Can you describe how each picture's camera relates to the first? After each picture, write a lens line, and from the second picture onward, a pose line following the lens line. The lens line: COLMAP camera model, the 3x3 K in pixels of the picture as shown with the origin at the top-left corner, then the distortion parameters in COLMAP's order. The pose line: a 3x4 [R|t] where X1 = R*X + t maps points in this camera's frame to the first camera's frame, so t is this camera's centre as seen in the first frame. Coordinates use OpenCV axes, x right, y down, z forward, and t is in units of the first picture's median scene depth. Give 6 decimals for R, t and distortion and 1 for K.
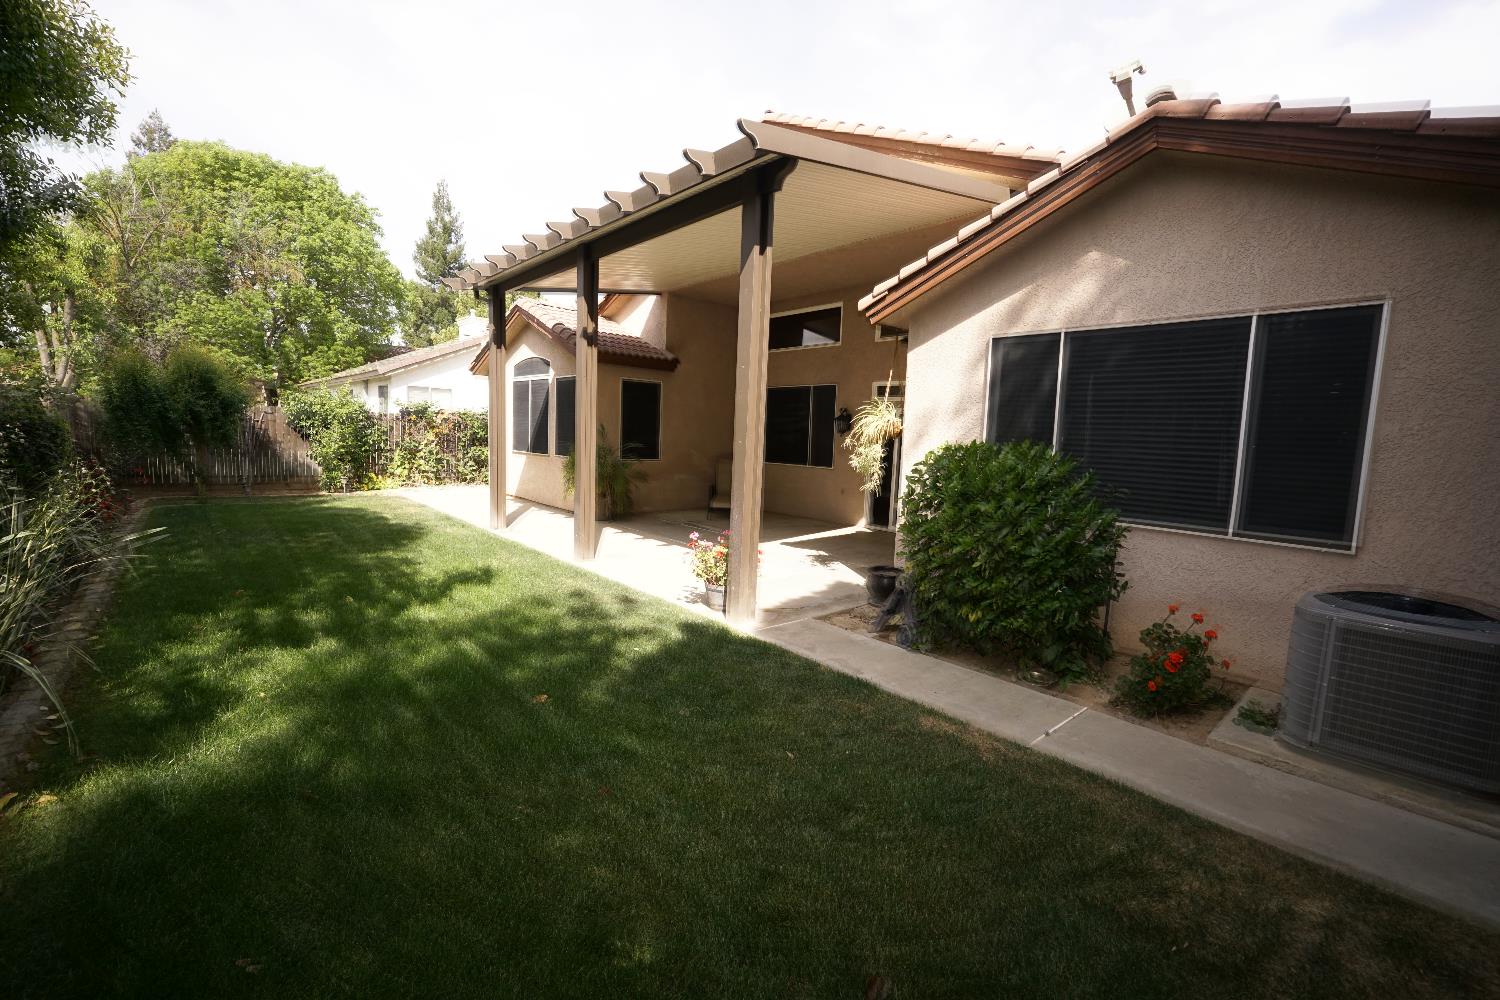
lens RADIAL K [[626.8, 0, 739.3], [0, 626.8, 499.8], [0, 0, 1]] dist [-0.024895, 0.010133]
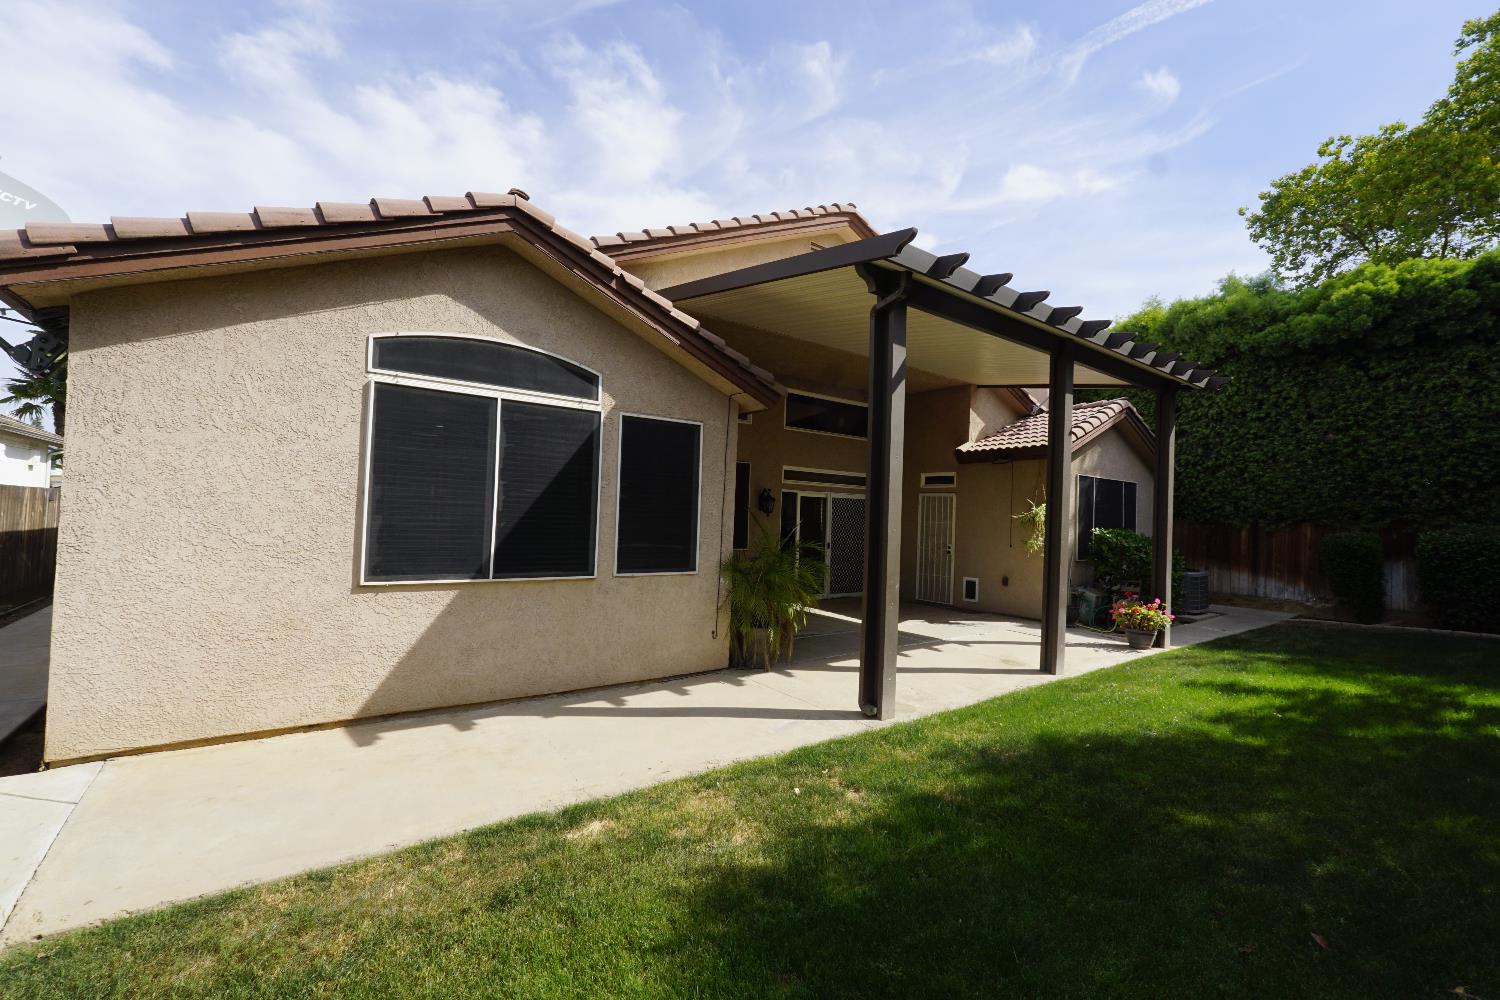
lens RADIAL K [[626.8, 0, 739.3], [0, 626.8, 499.8], [0, 0, 1]] dist [-0.024895, 0.010133]
pose [[0.080591, -0.009980, 0.996697, -0.813948], [0.079173, 0.996854, 0.003580, -0.133242], [-0.993598, 0.078623, 0.081128, 0.939745]]
